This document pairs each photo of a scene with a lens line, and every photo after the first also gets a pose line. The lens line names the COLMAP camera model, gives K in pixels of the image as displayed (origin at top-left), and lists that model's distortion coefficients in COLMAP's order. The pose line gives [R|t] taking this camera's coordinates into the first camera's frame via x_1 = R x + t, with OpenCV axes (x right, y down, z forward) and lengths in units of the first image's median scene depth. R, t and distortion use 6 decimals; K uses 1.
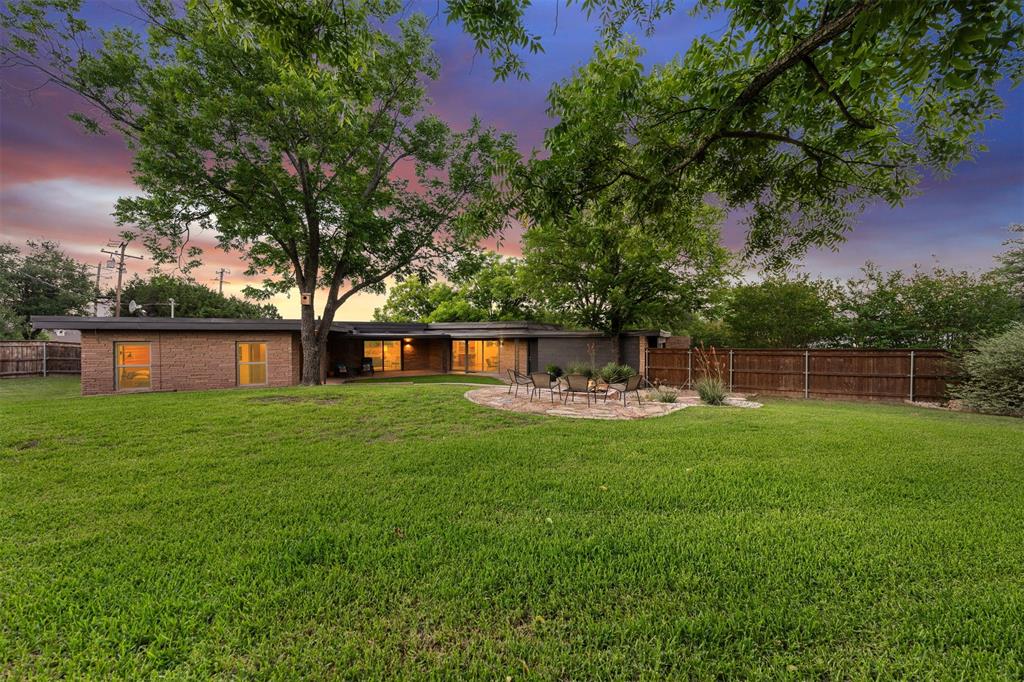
lens RADIAL K [[347.2, 0, 511.6], [0, 347.2, 344.5], [0, 0, 1]] dist [-0.003404, 0.000666]
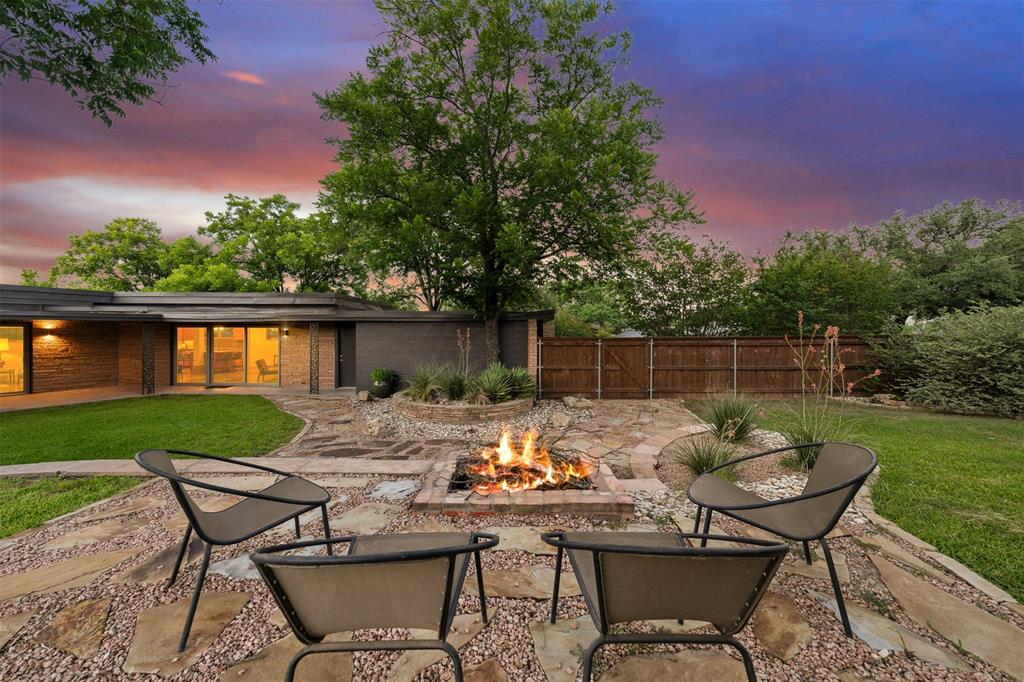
lens RADIAL K [[347.2, 0, 510.7], [0, 347.2, 337.3], [0, 0, 1]] dist [-0.003404, 0.000666]
pose [[0.882013, -0.006737, 0.471177, 0.030388], [0.005443, 0.999977, 0.004108, 0.005358], [-0.471194, -0.001059, 0.882029, 0.363085]]
